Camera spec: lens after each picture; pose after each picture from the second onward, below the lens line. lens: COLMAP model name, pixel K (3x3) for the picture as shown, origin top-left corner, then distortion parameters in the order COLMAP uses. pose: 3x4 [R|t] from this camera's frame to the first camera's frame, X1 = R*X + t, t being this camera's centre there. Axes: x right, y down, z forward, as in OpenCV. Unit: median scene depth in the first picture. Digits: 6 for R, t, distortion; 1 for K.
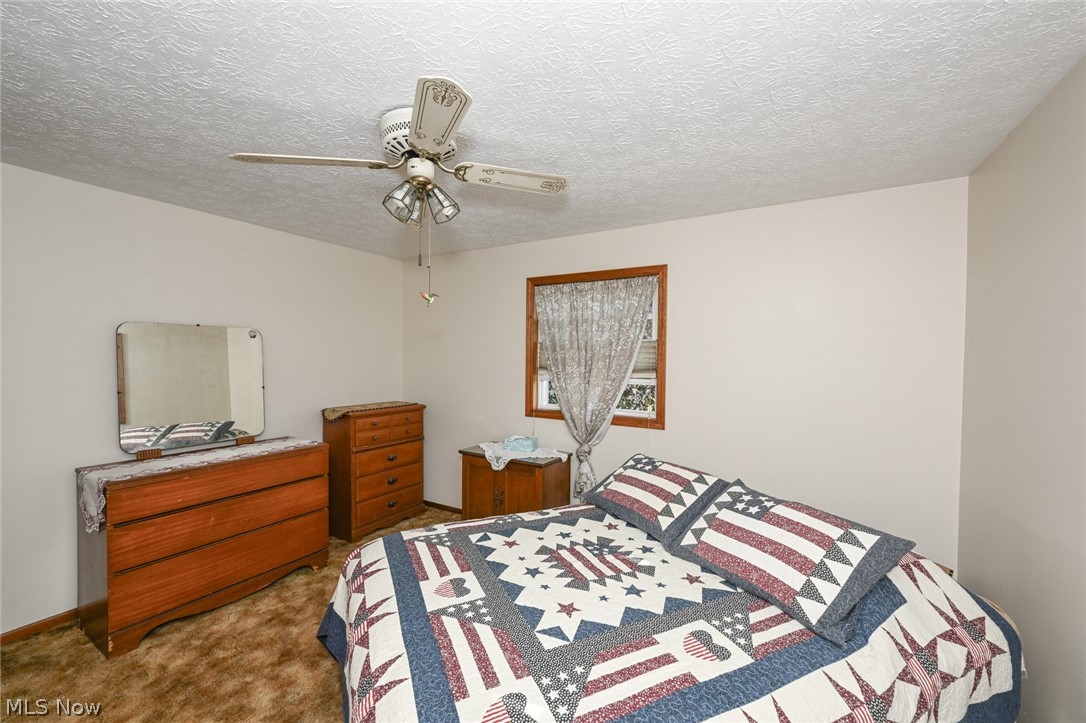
lens RADIAL K [[434.7, 0, 543.0], [0, 434.7, 361.5], [0, 0, 1]] dist [-0.001510, -0.000026]
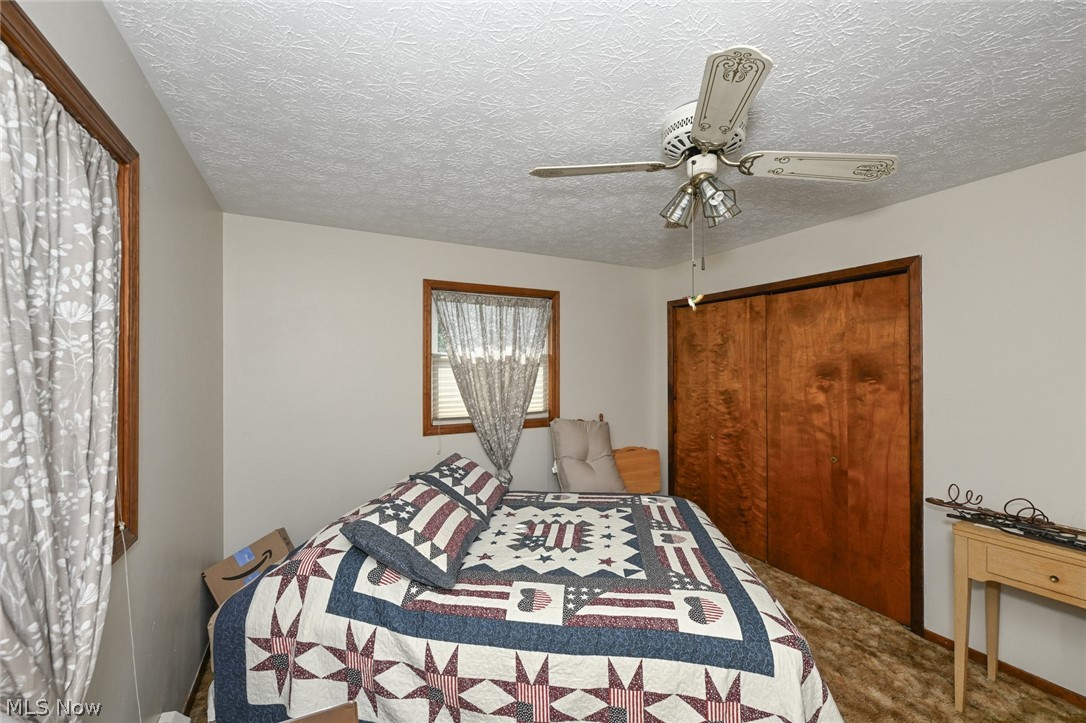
lens RADIAL K [[434.7, 0, 543.0], [0, 434.7, 361.5], [0, 0, 1]] dist [-0.001510, -0.000026]
pose [[-0.850137, 0.000312, 0.526562, -0.497180], [0.004615, 0.999966, 0.006858, -0.035104], [-0.526542, 0.008261, -0.850109, 2.030489]]
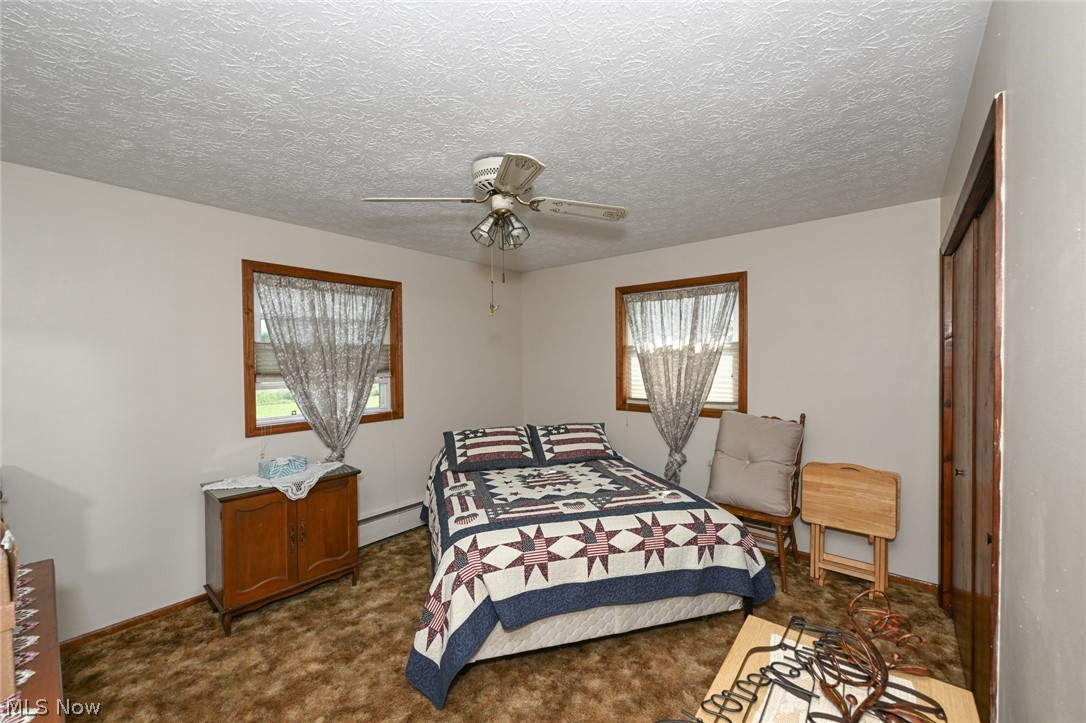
lens RADIAL K [[434.7, 0, 543.0], [0, 434.7, 361.5], [0, 0, 1]] dist [-0.001510, -0.000026]
pose [[0.156313, -0.016250, 0.987574, -1.510071], [0.025080, 0.999608, 0.012479, -0.013341], [-0.987389, 0.022817, 0.156659, 0.738105]]
